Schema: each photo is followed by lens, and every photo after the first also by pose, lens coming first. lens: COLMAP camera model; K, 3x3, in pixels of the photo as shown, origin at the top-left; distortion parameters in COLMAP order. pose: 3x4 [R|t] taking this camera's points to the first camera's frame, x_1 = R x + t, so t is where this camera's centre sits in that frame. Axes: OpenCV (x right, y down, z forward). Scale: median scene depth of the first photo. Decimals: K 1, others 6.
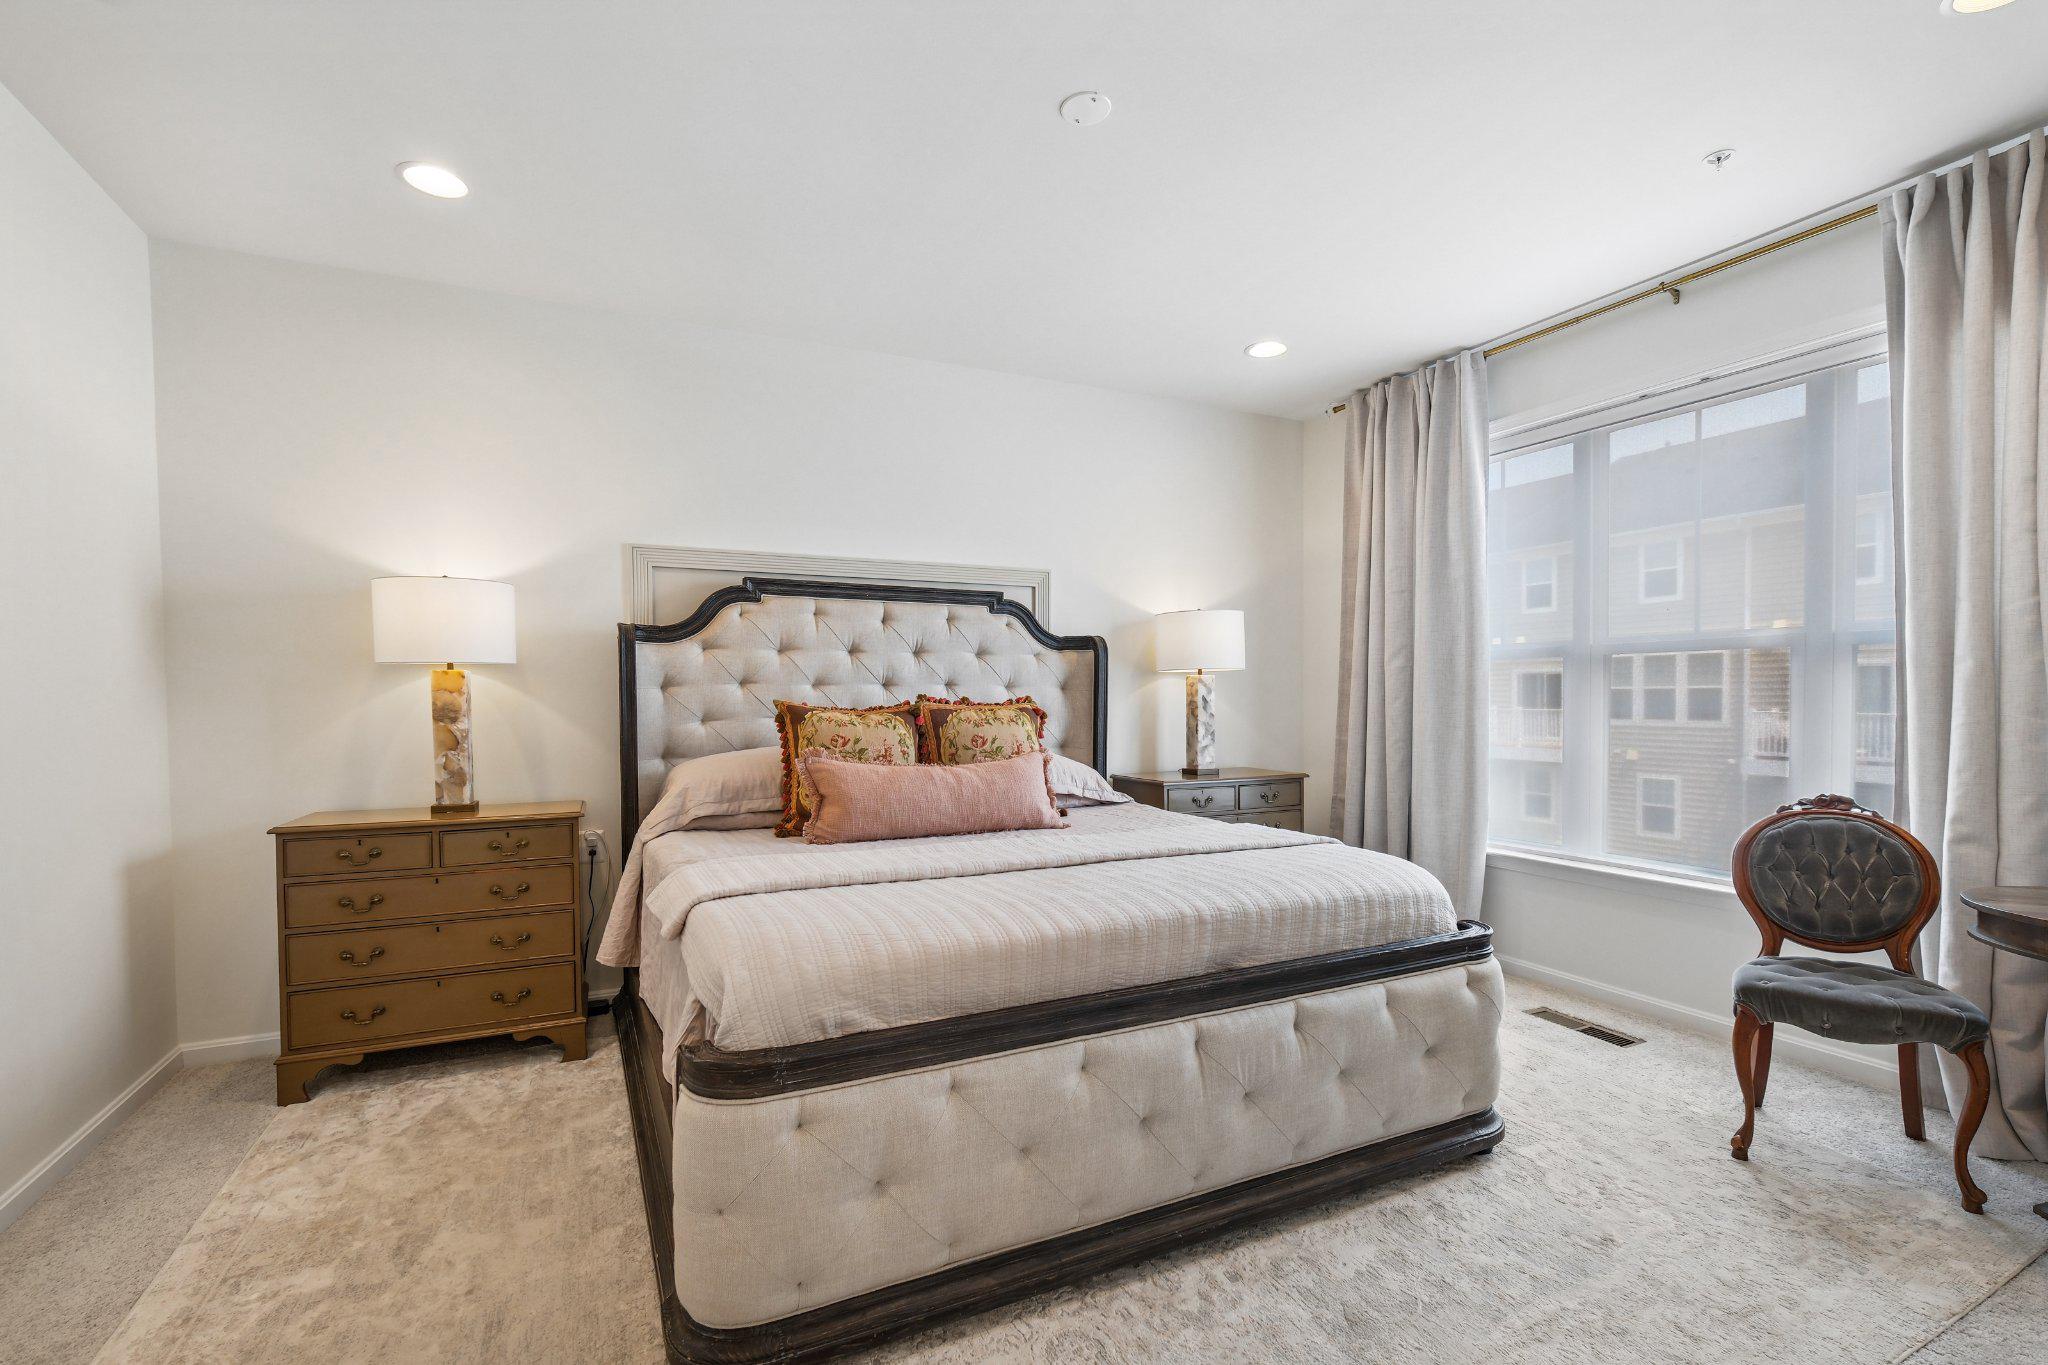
lens RADIAL K [[907.0, 0, 1014.2], [0, 907.0, 711.4], [0, 0, 1]] dist [-0.001940, -0.000177]
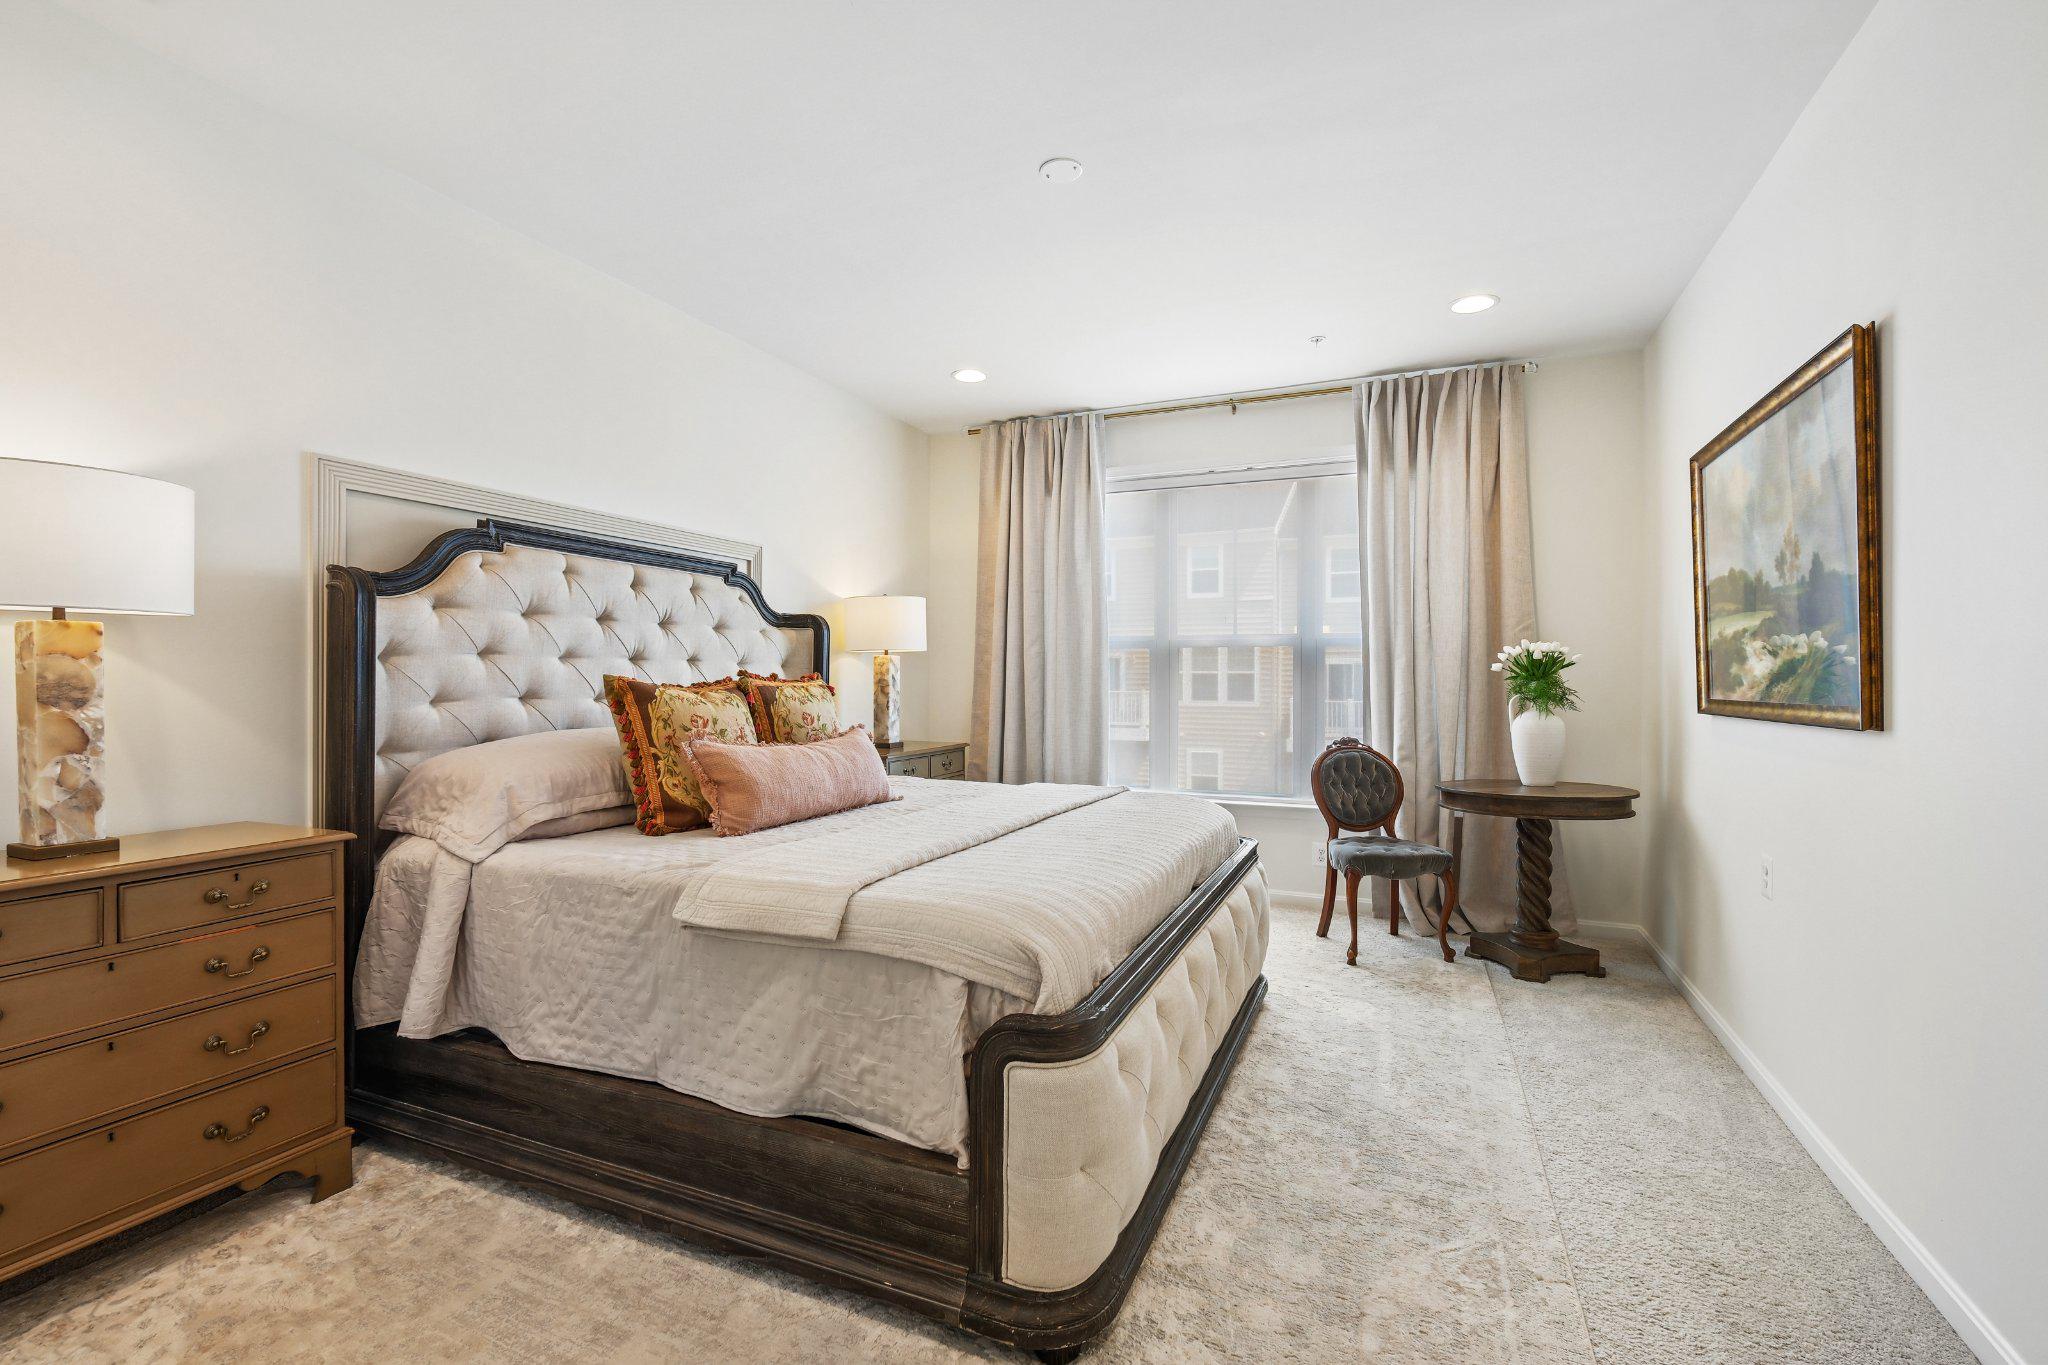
lens RADIAL K [[891.5, 0, 1017.5], [0, 891.5, 674.0], [0, 0, 1]] dist [0.000416, -0.000031]
pose [[0.759886, 0.008736, 0.649998, -0.492035], [0.005370, 0.999791, -0.019714, 0.004653], [-0.650035, 0.018471, 0.759680, 0.126274]]
